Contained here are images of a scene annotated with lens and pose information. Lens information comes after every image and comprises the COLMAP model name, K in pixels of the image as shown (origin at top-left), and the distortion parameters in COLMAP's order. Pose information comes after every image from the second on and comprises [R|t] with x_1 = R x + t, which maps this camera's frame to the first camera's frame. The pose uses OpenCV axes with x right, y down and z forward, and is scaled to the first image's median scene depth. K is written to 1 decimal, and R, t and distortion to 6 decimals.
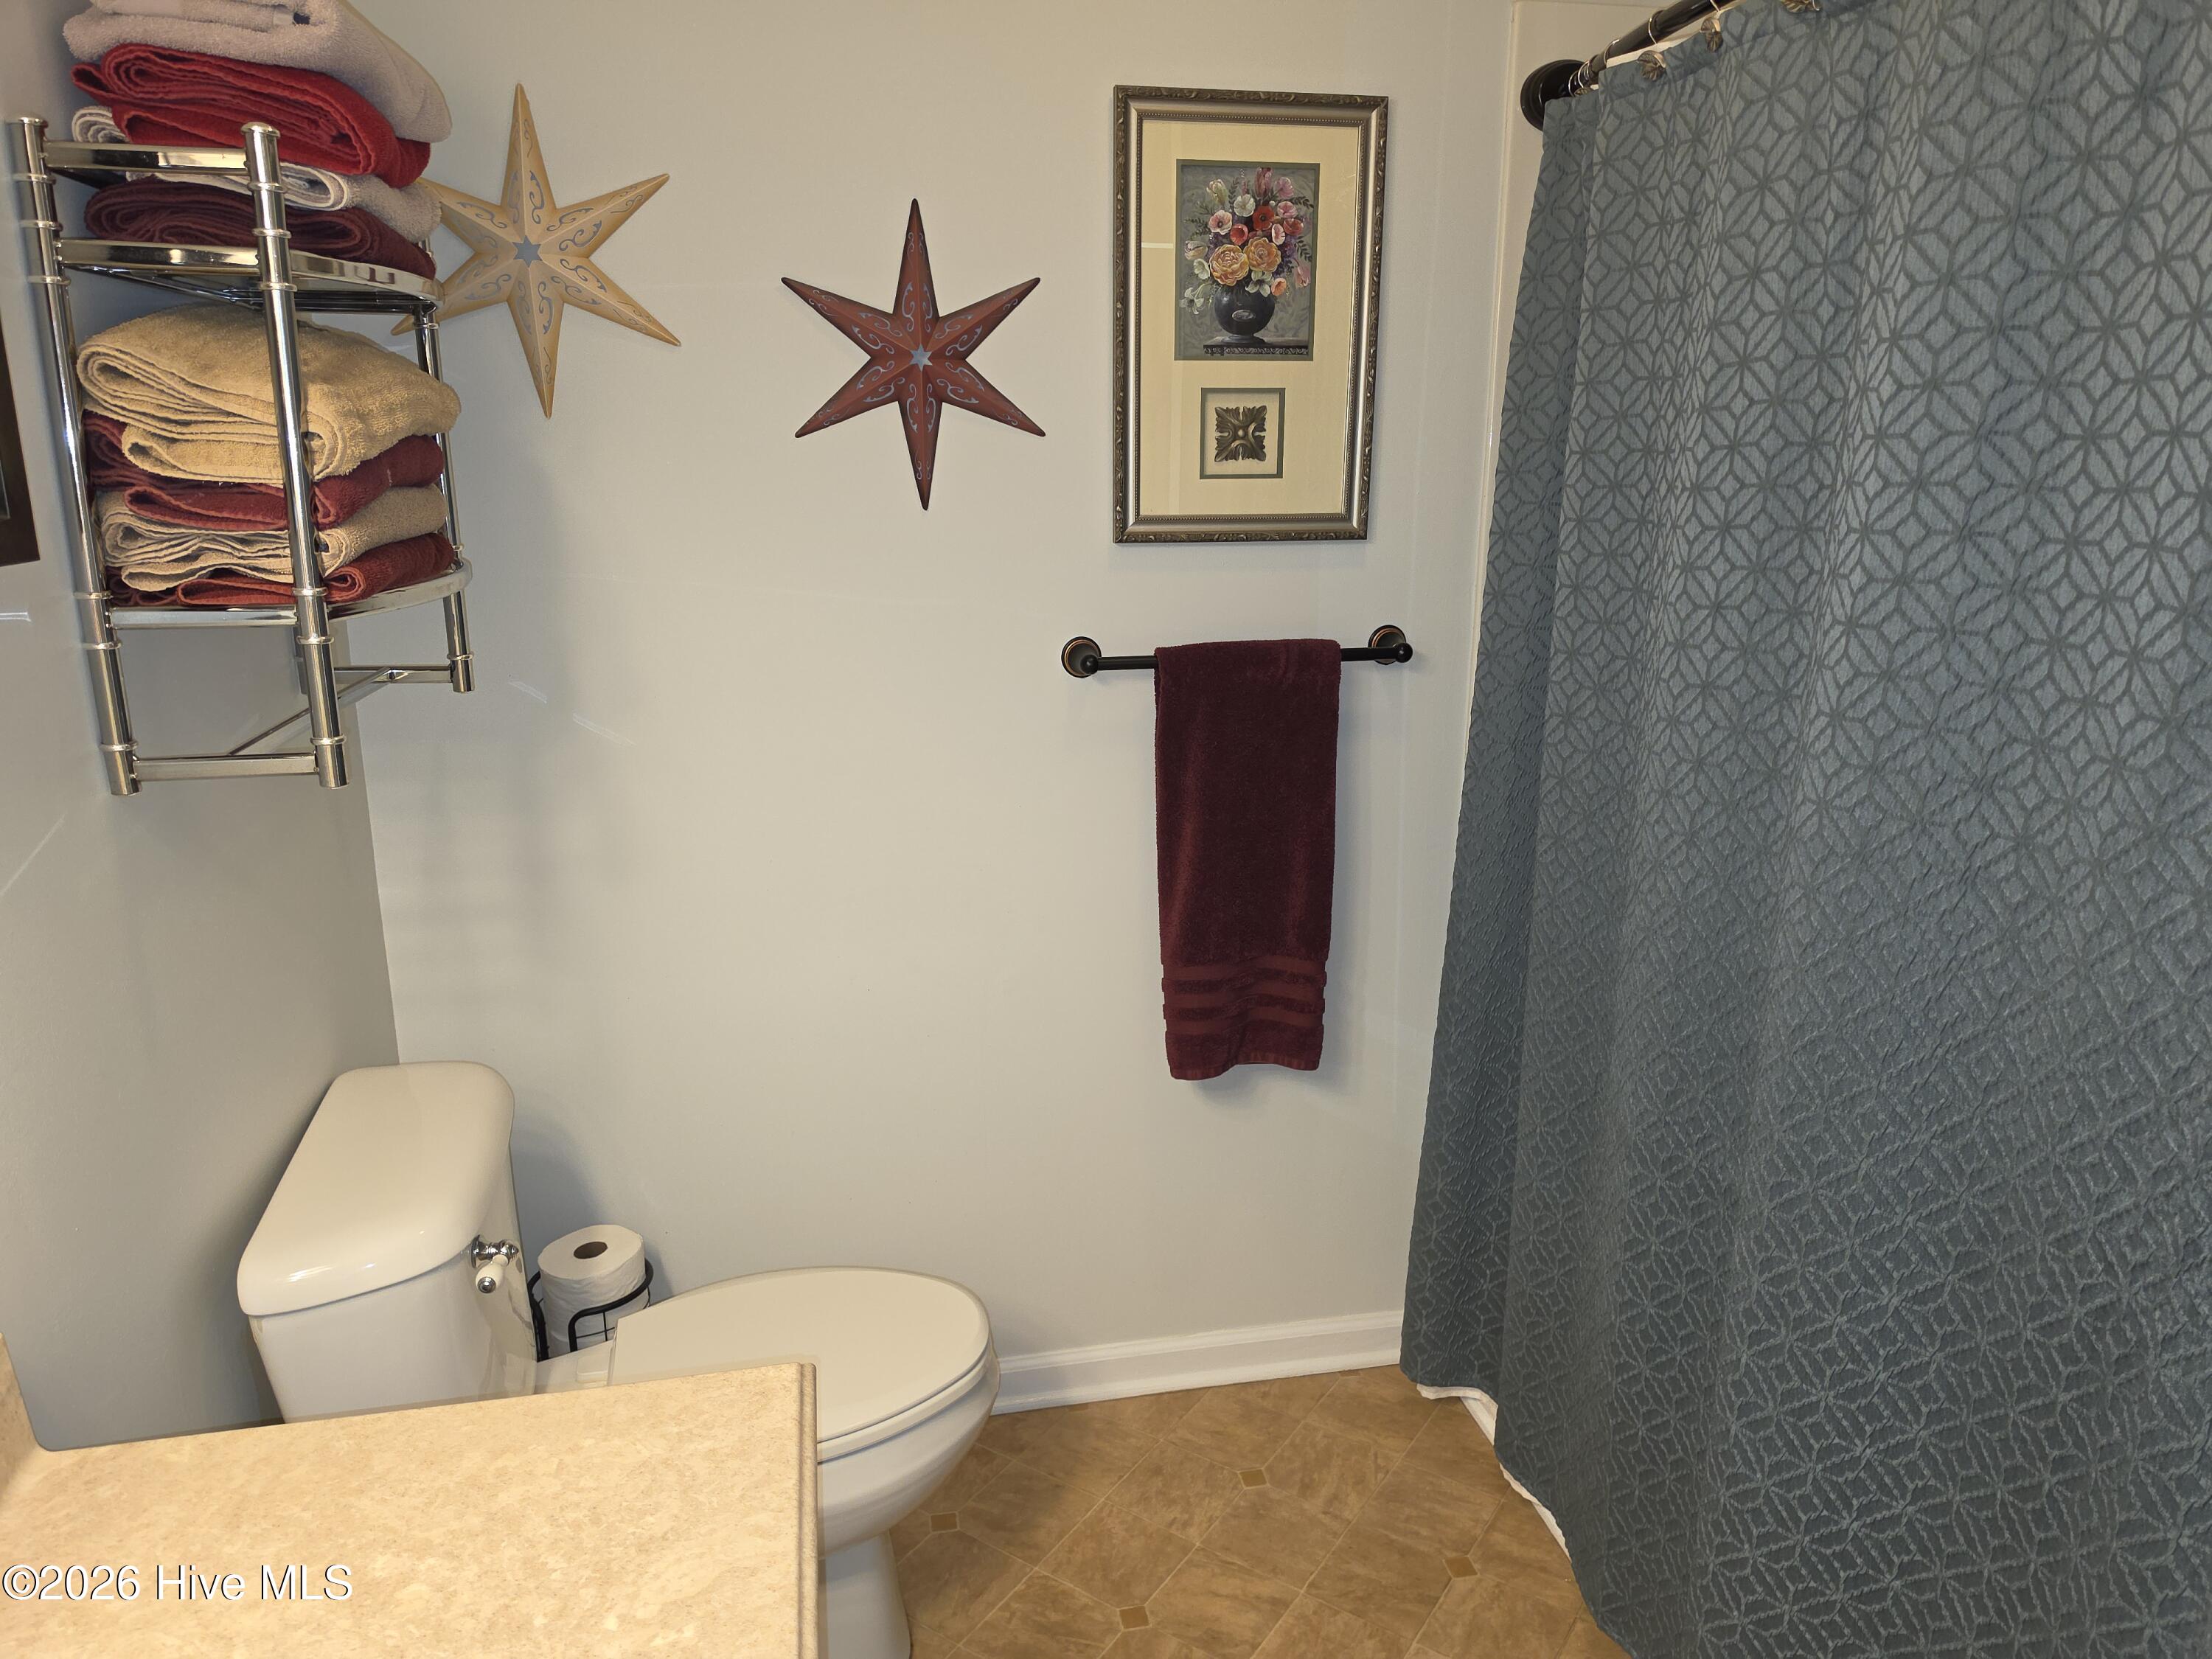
lens RADIAL K [[1534.3, 0, 1150.9], [0, 1534.3, 837.1], [0, 0, 1]] dist [-0.001837, -0.026202]
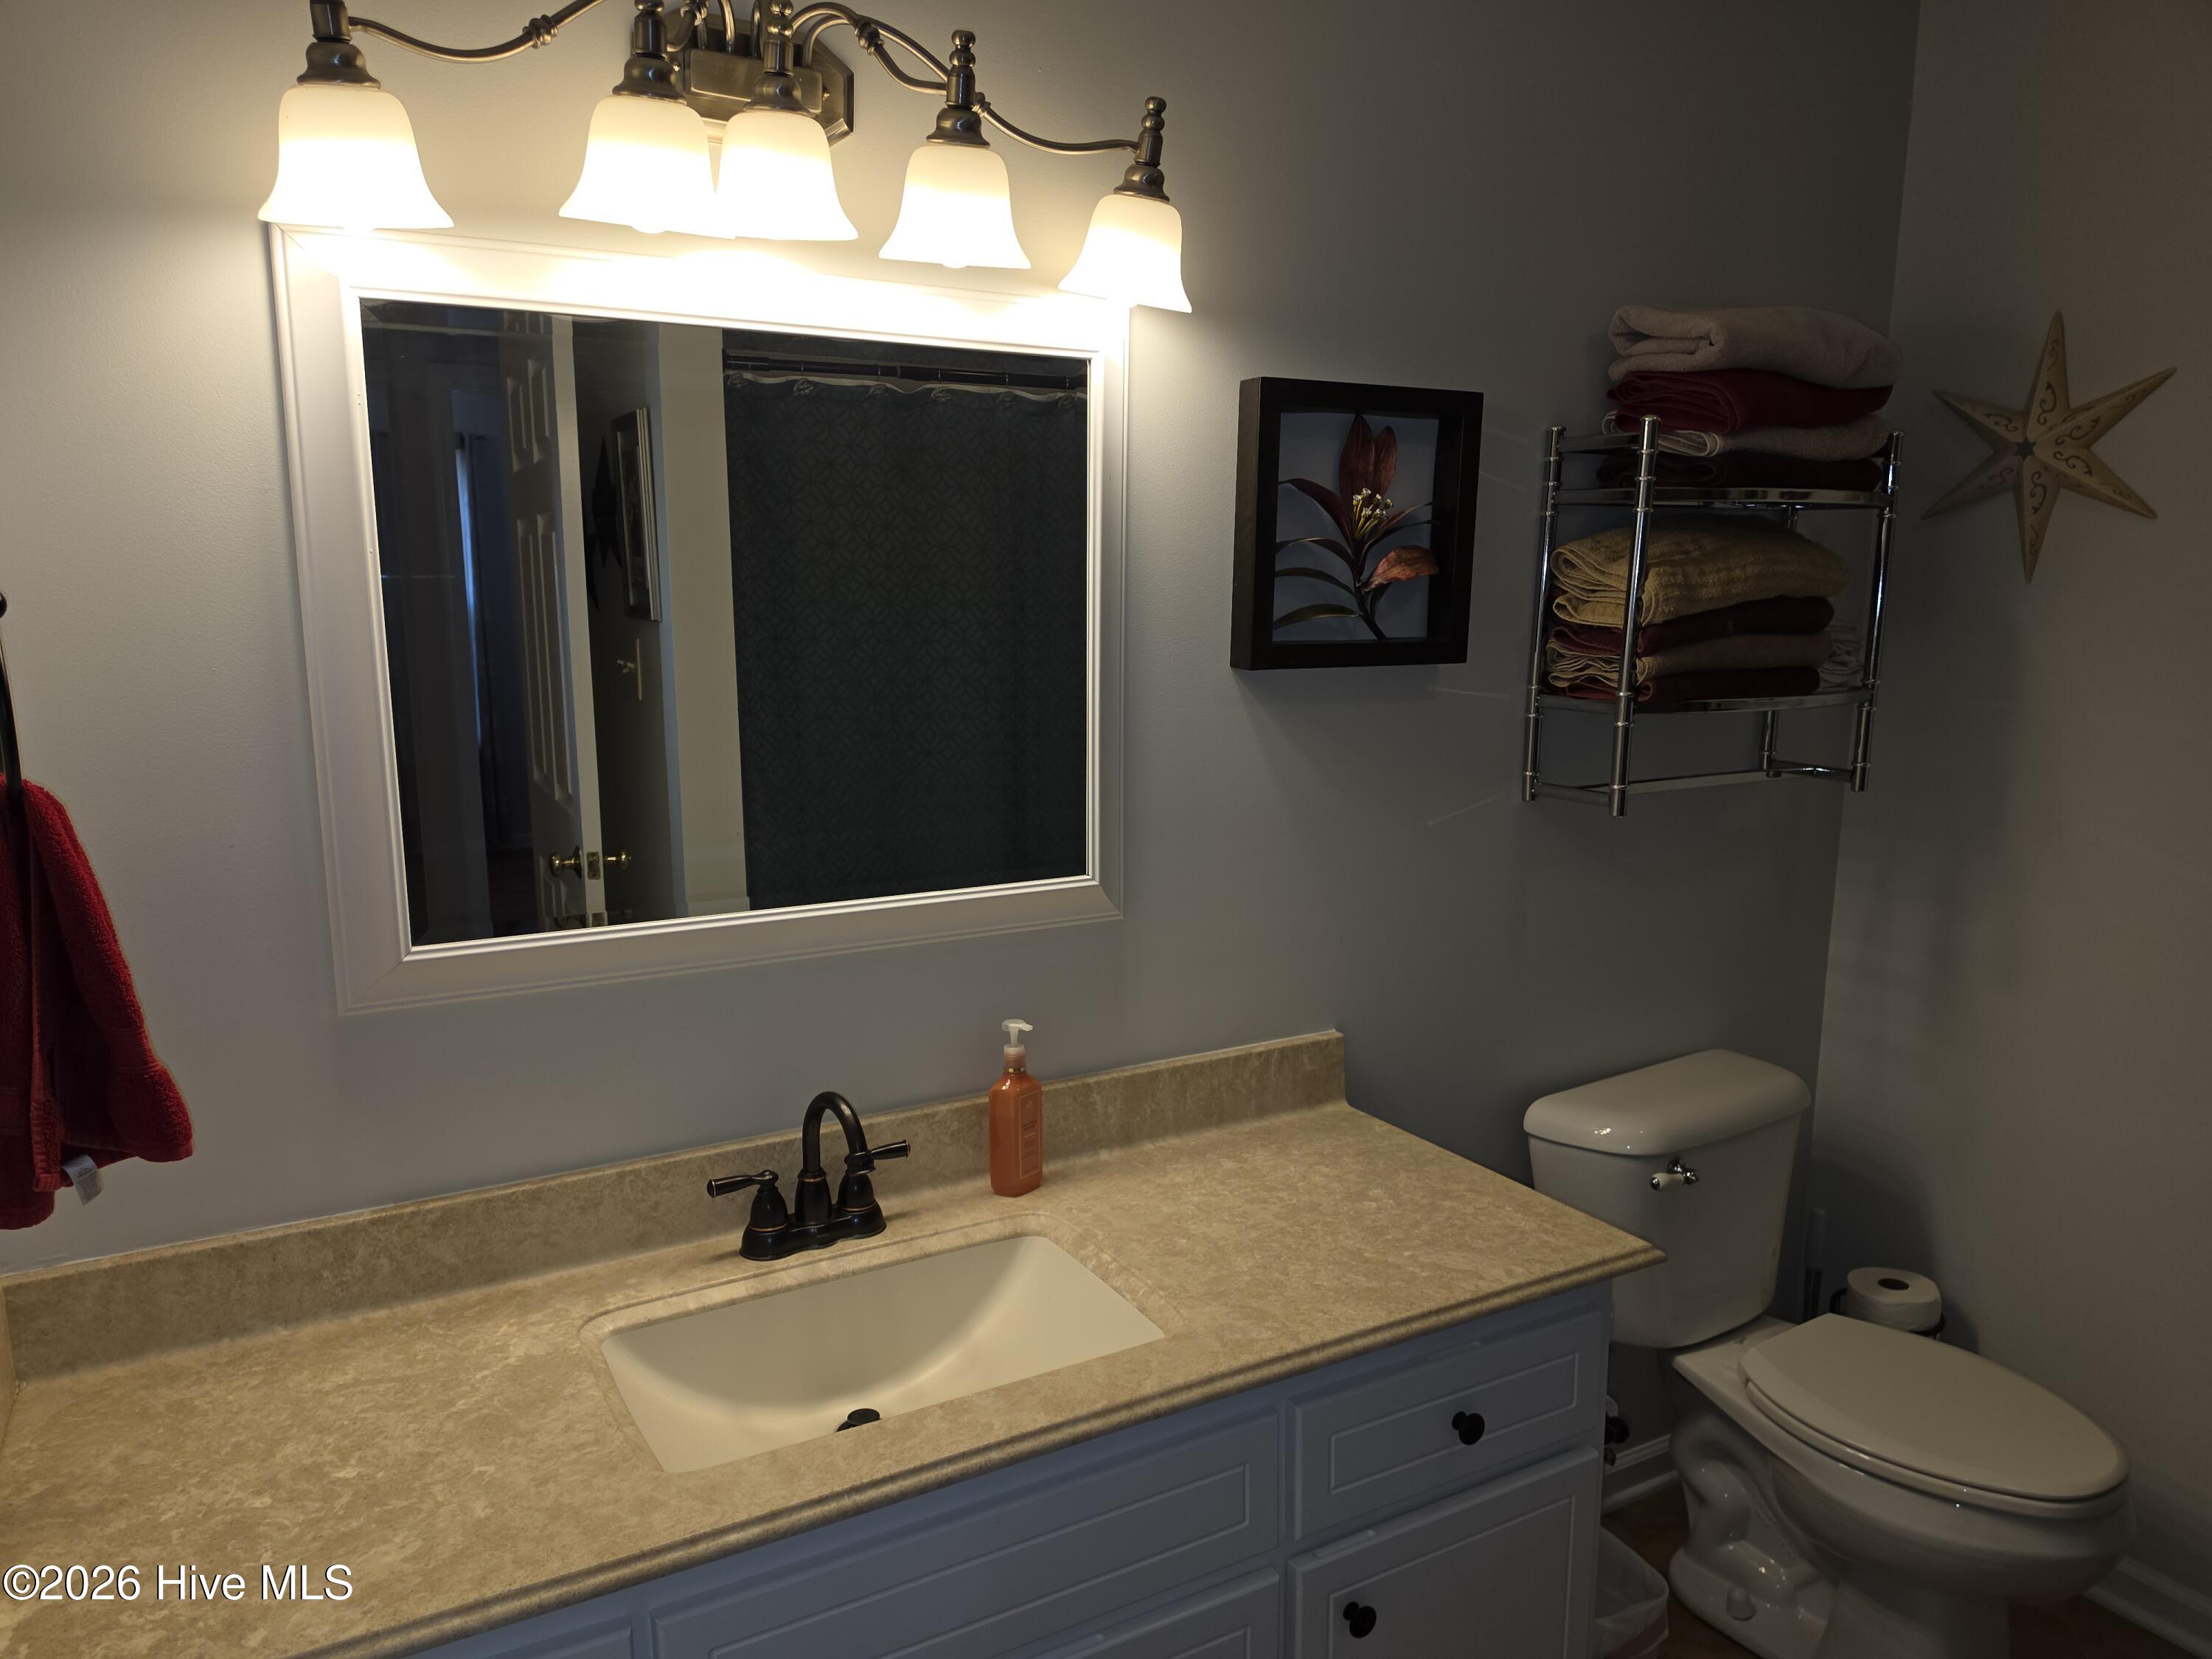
lens RADIAL K [[1560.7, 0, 1106.0], [0, 1560.7, 829.5], [0, 0, 1]] dist [0.144034, -0.234027]
pose [[0.288473, 0.142286, -0.946857, 0.890378], [-0.243437, 0.967301, 0.071191, -0.006858], [0.926025, 0.209963, 0.313678, -0.005871]]
